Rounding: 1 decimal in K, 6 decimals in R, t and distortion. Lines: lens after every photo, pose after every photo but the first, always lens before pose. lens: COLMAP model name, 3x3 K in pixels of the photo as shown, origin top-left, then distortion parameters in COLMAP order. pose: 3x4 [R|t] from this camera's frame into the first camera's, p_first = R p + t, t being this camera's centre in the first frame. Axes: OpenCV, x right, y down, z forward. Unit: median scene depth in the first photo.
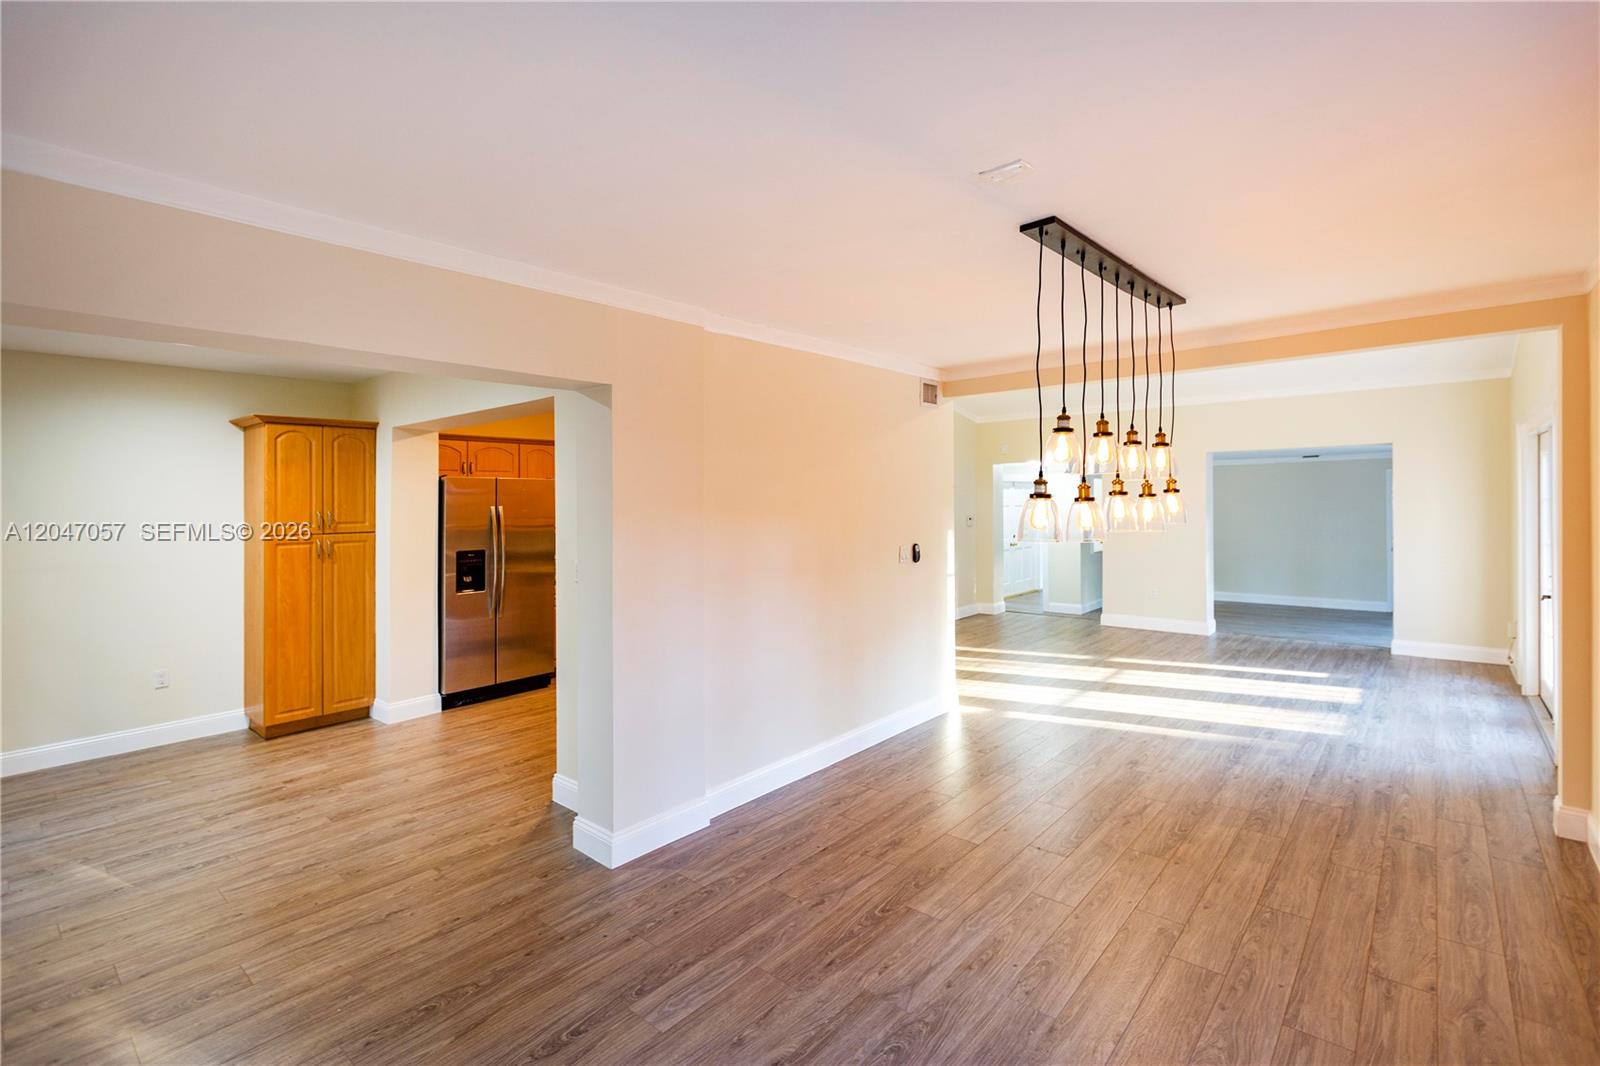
lens RADIAL K [[718.4, 0, 791.2], [0, 718.4, 527.9], [0, 0, 1]] dist [-0.000190, -0.001287]
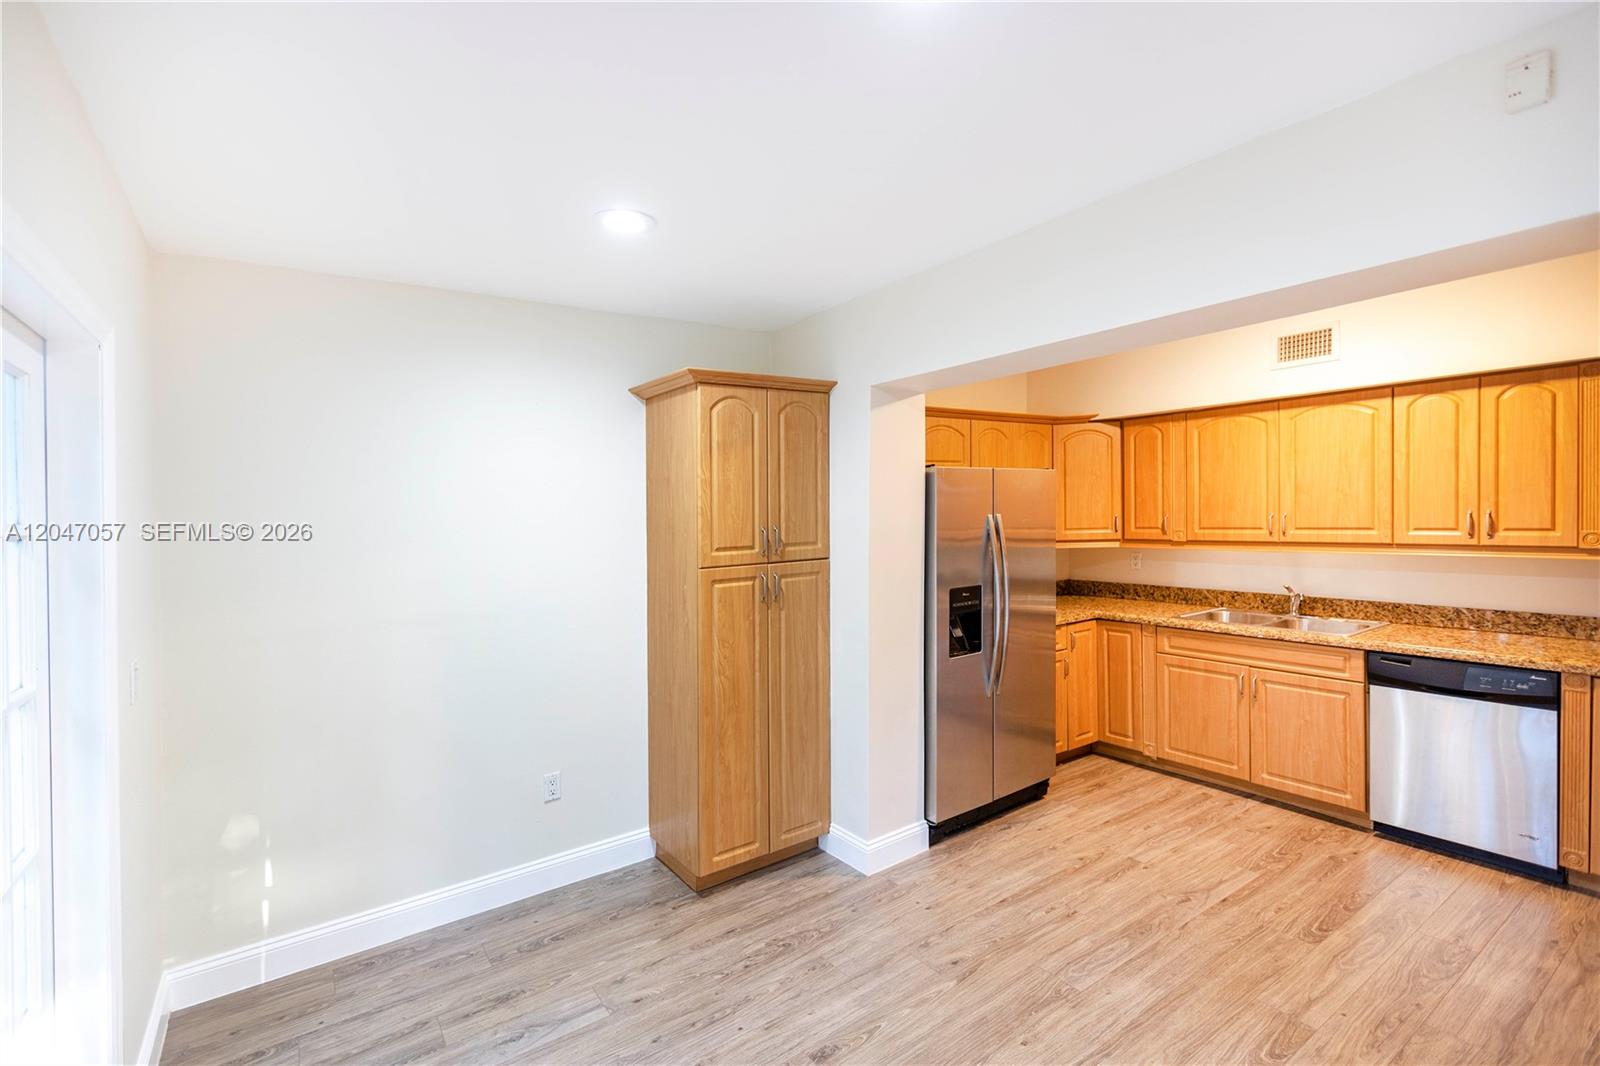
lens RADIAL K [[718.4, 0, 794.7], [0, 718.4, 534.7], [0, 0, 1]] dist [-0.000190, -0.001287]
pose [[0.967550, -0.009364, -0.252505, -0.695720], [0.010148, 0.999947, 0.001802, -0.024645], [0.252475, -0.004306, 0.967594, 0.596392]]
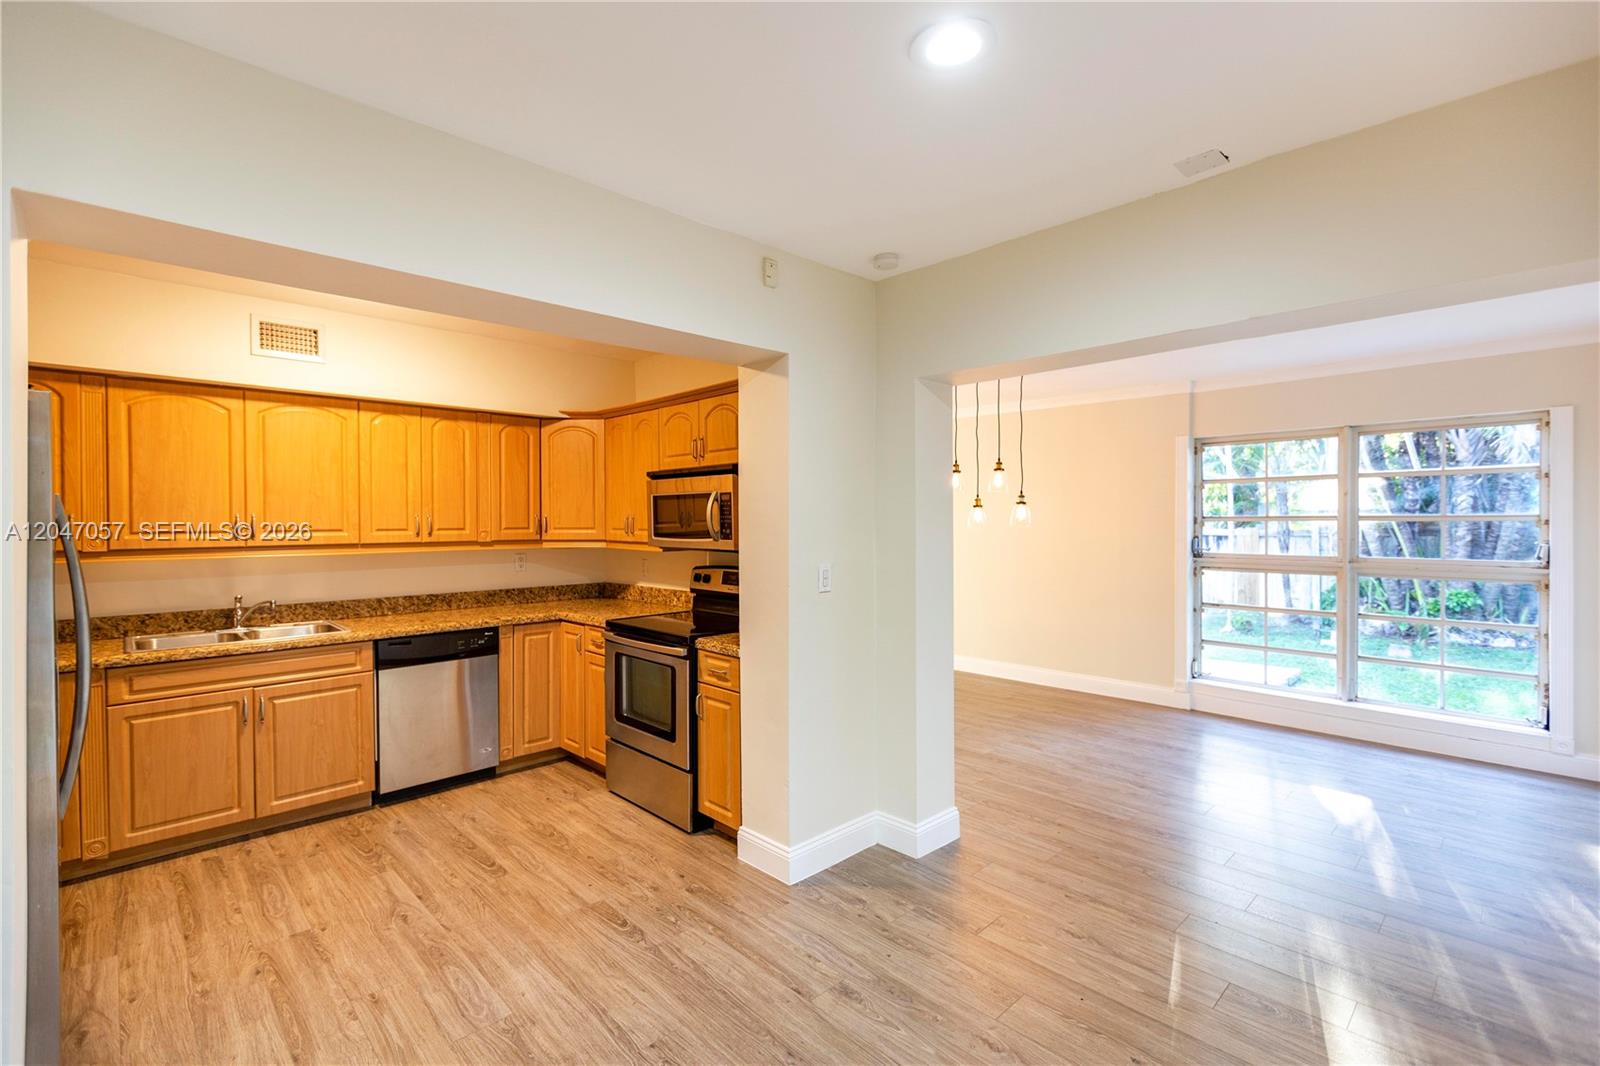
lens RADIAL K [[718.4, 0, 806.4], [0, 718.4, 549.0], [0, 0, 1]] dist [-0.000190, -0.001287]
pose [[0.087877, -0.029050, 0.995708, -1.189280], [0.038692, 0.998920, 0.025729, 0.004378], [-0.995380, 0.036265, 0.088906, 0.995216]]
